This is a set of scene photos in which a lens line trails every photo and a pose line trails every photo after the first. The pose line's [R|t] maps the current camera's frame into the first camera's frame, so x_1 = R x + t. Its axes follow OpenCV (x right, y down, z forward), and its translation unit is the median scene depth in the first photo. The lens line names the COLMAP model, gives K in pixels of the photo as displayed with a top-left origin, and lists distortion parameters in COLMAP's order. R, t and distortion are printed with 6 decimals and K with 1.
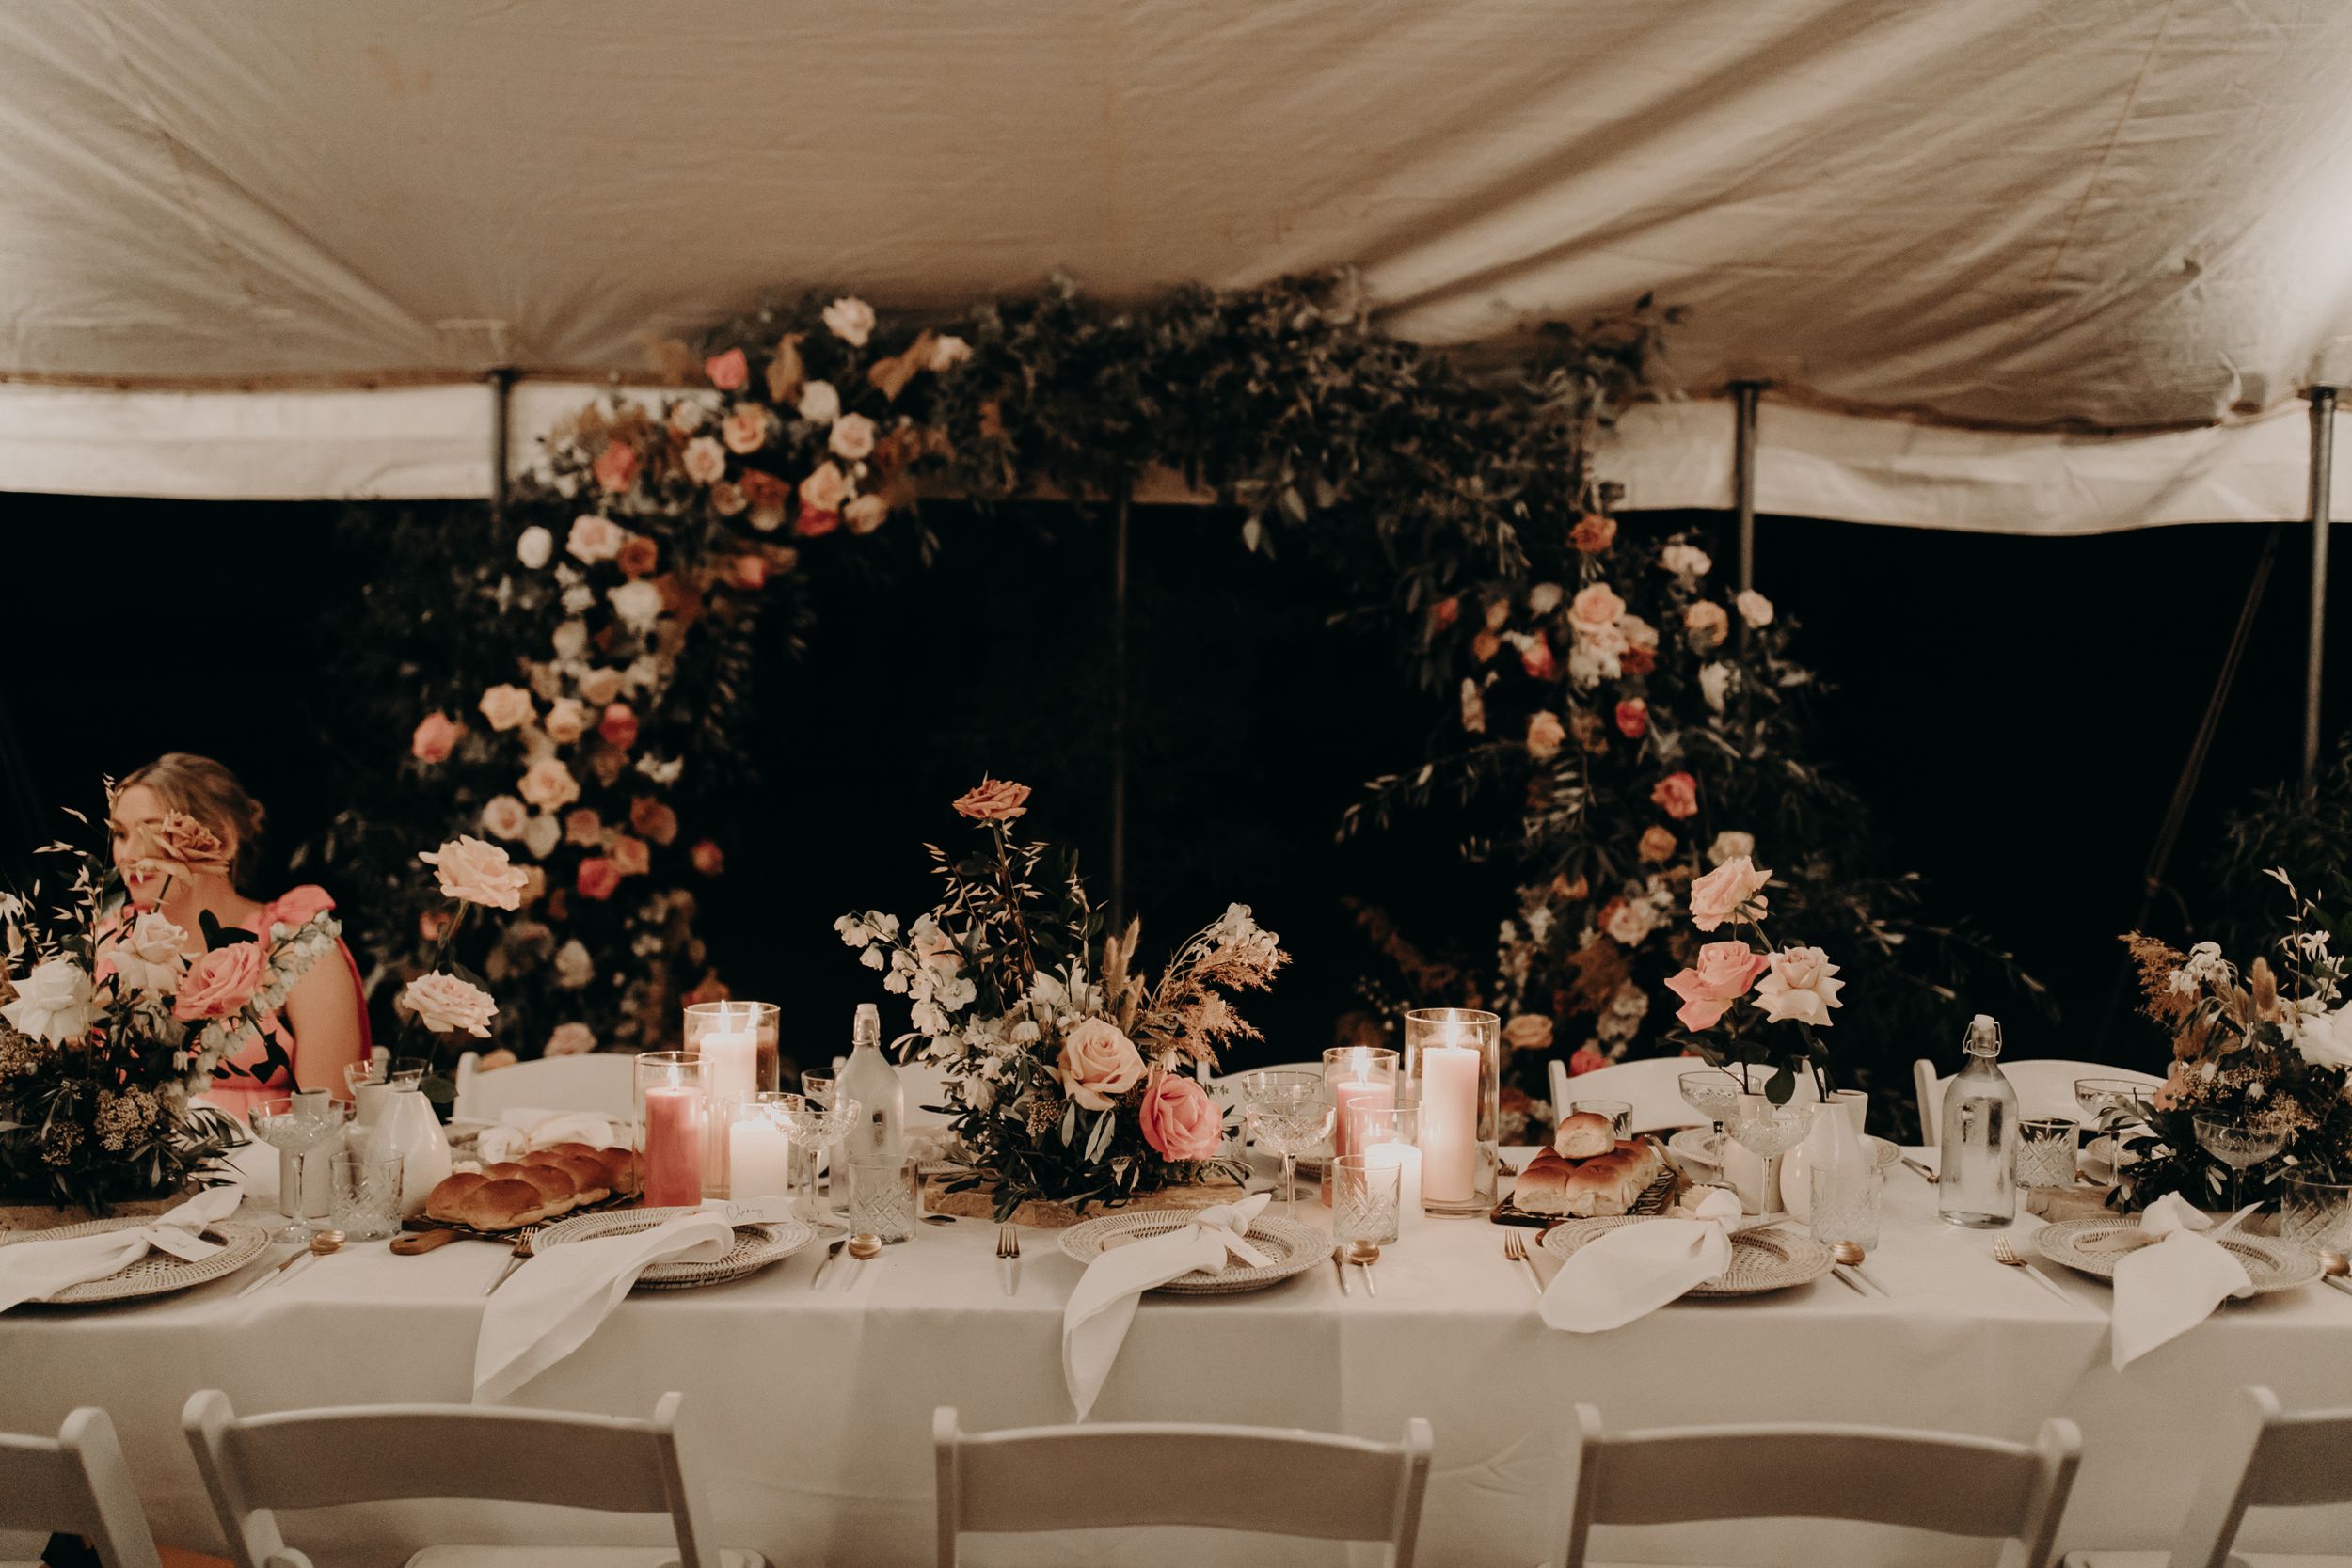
lens RADIAL K [[2318.0, 0, 1176.0], [0, 2318.0, 784.0], [0, 0, 1]] dist [0.017559, -0.009526]
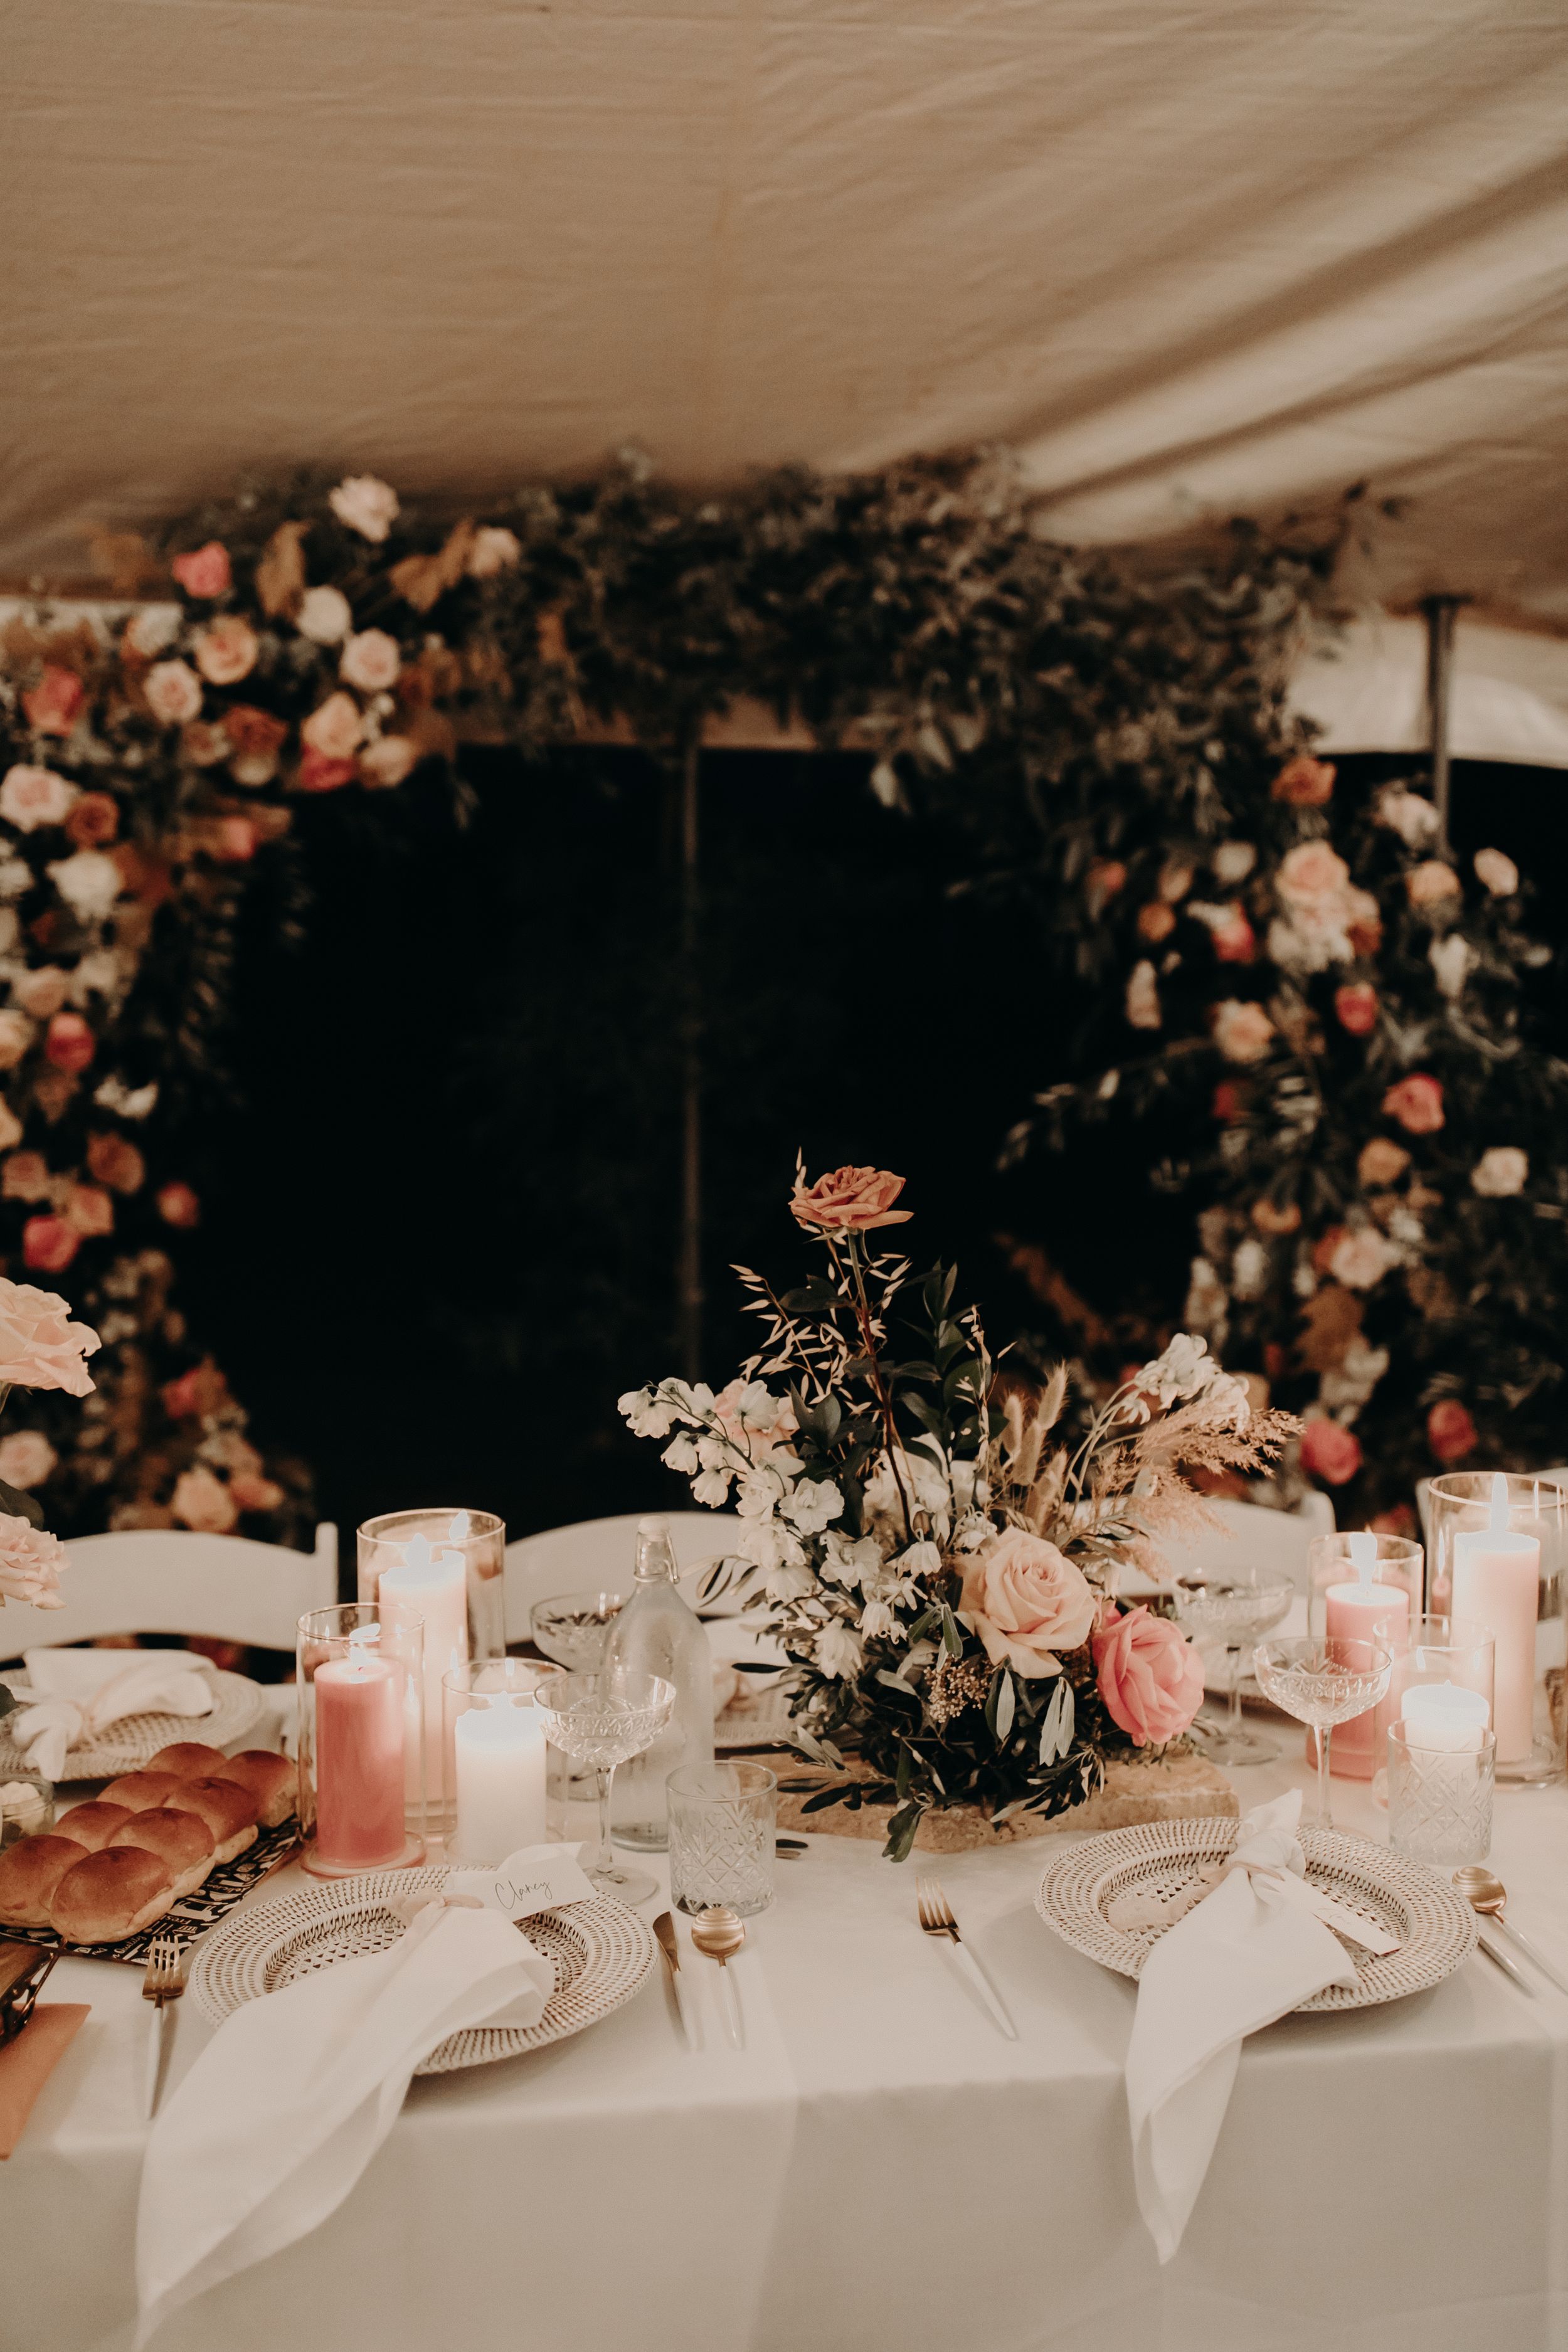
lens RADIAL K [[2318.2, 0, 782.8], [0, 2318.2, 1166.0], [0, 0, 1]] dist [0.017559, -0.009526]
pose [[0.992148, -0.027522, 0.122003, -0.102741], [0.020953, 0.998277, 0.054807, -0.022134], [-0.123301, -0.051820, 0.991015, 0.213694]]
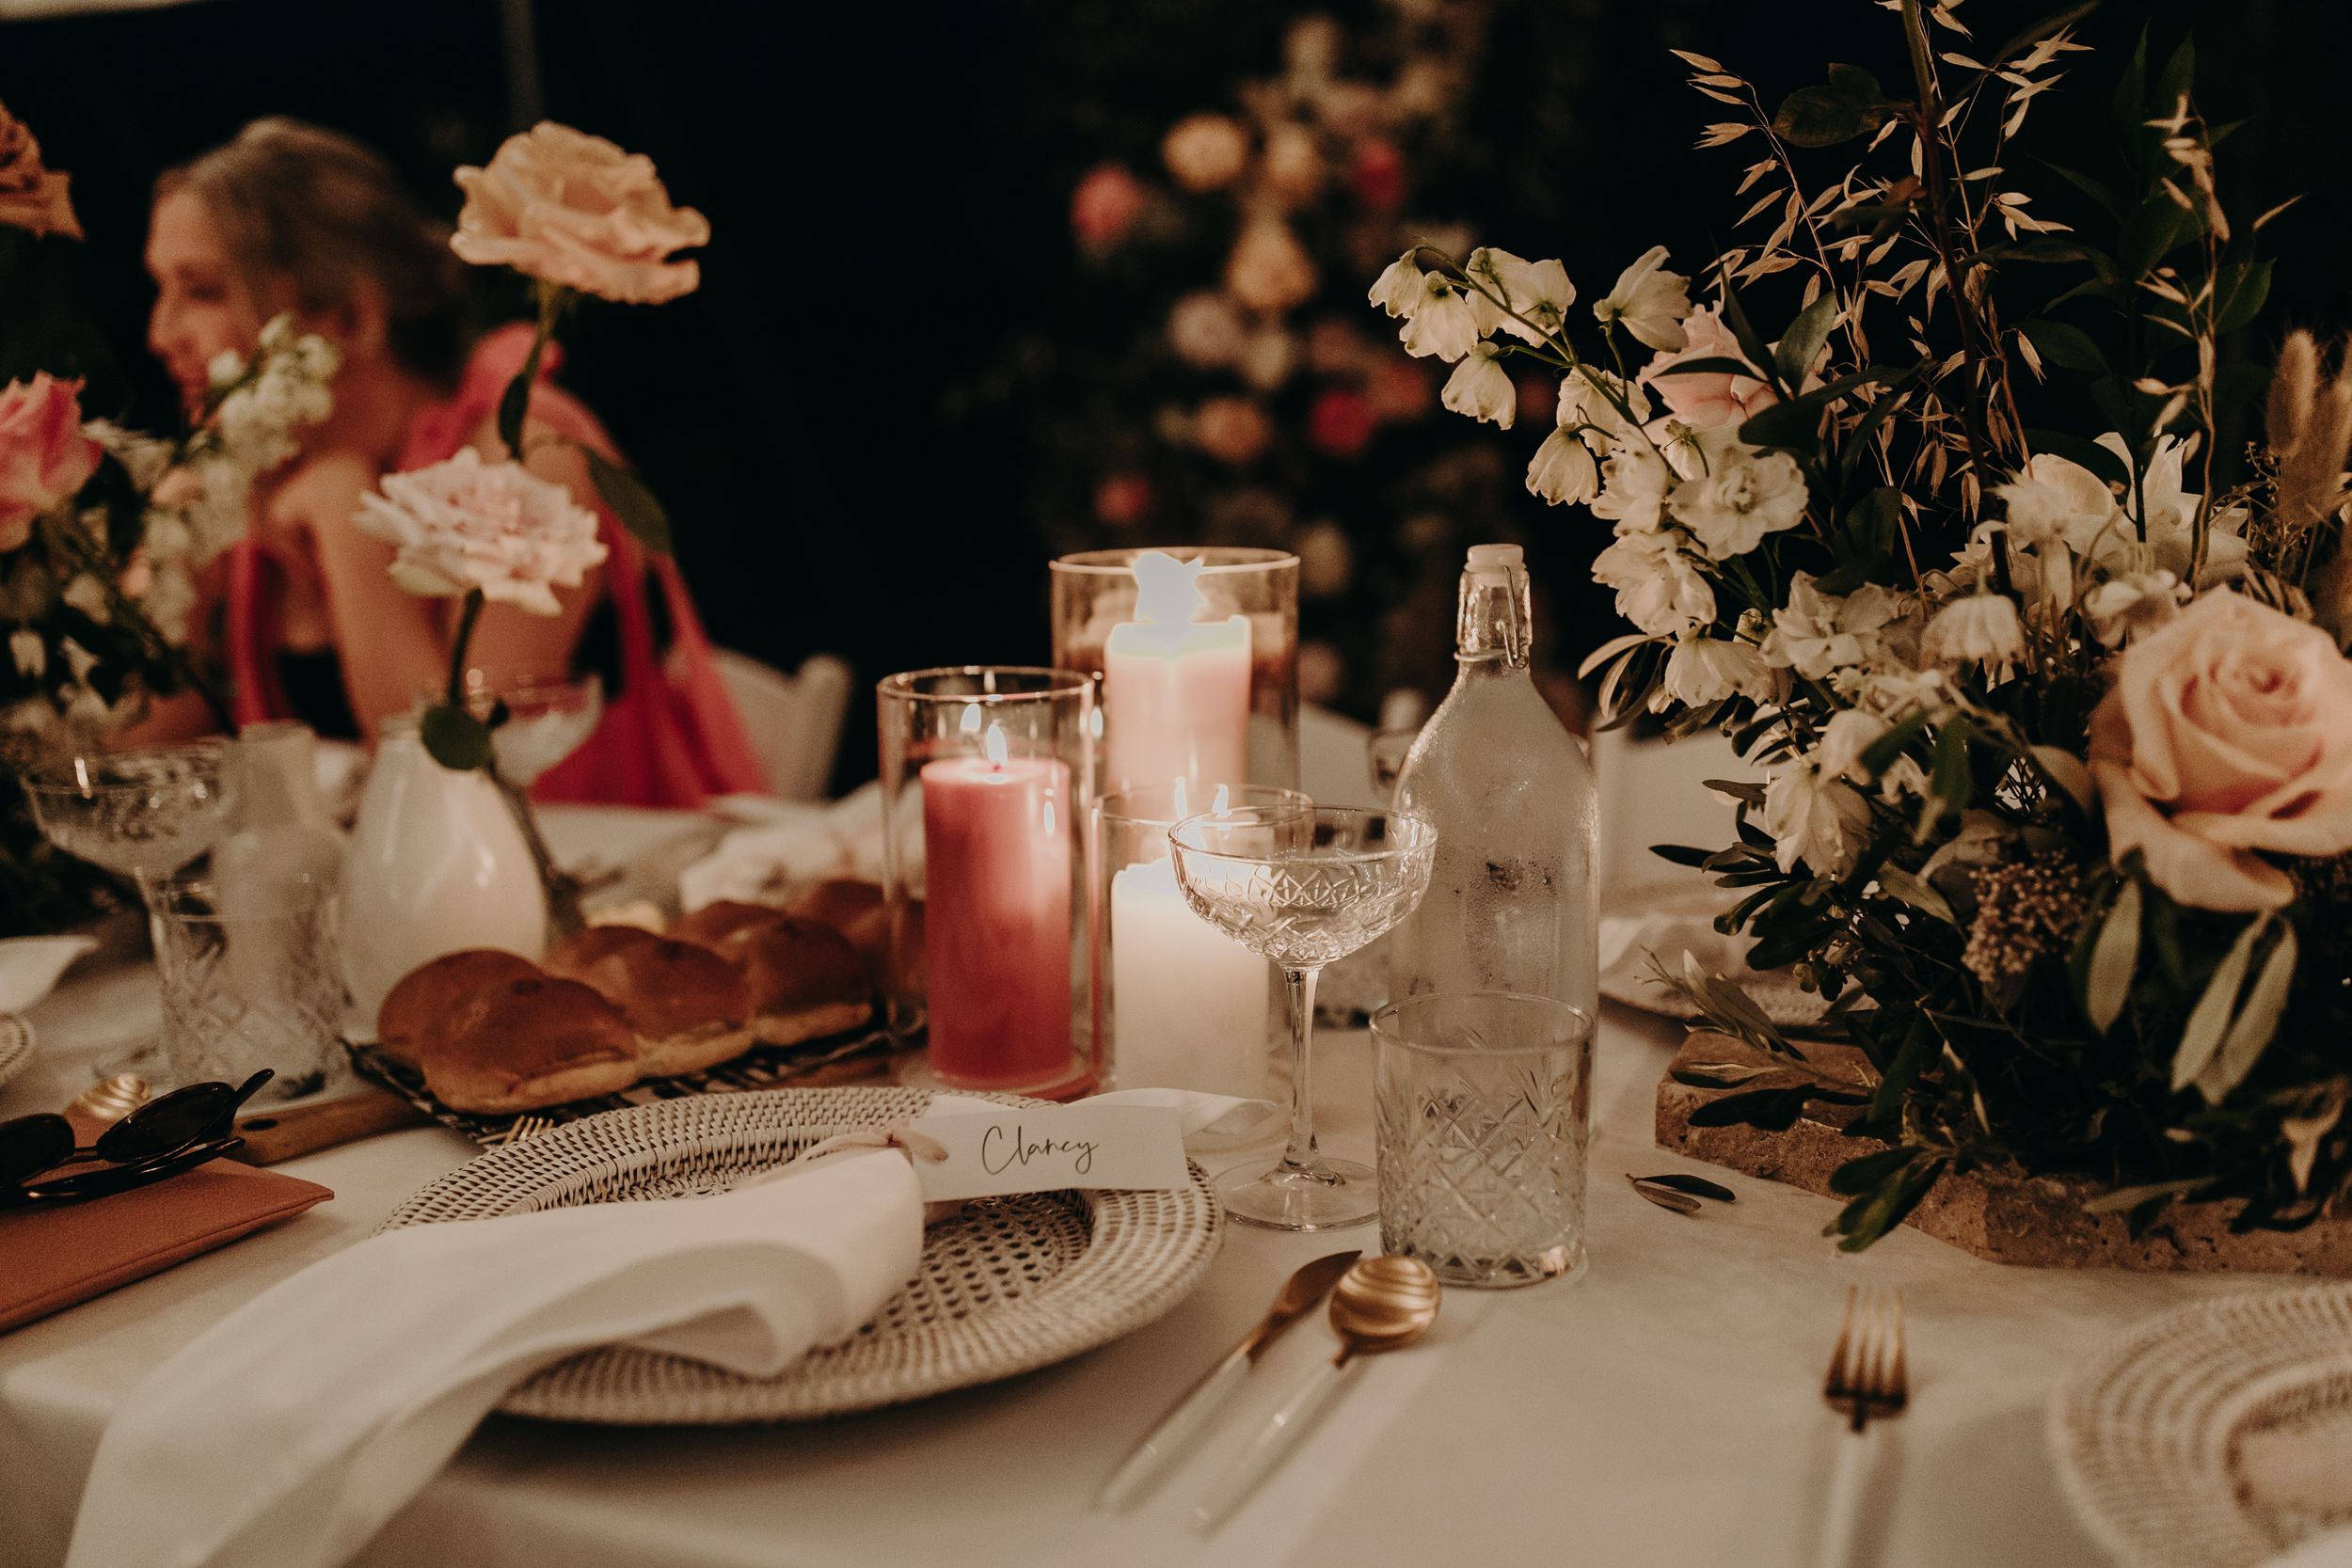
lens RADIAL K [[2318.0, 0, 1176.0], [0, 2318.0, 784.0], [0, 0, 1]] dist [0.017559, -0.009526]
pose [[0.906317, 0.049435, -0.419697, -0.018136], [0.012574, 0.989540, 0.143709, 0.047328], [0.422411, -0.135523, 0.896216, 0.395556]]
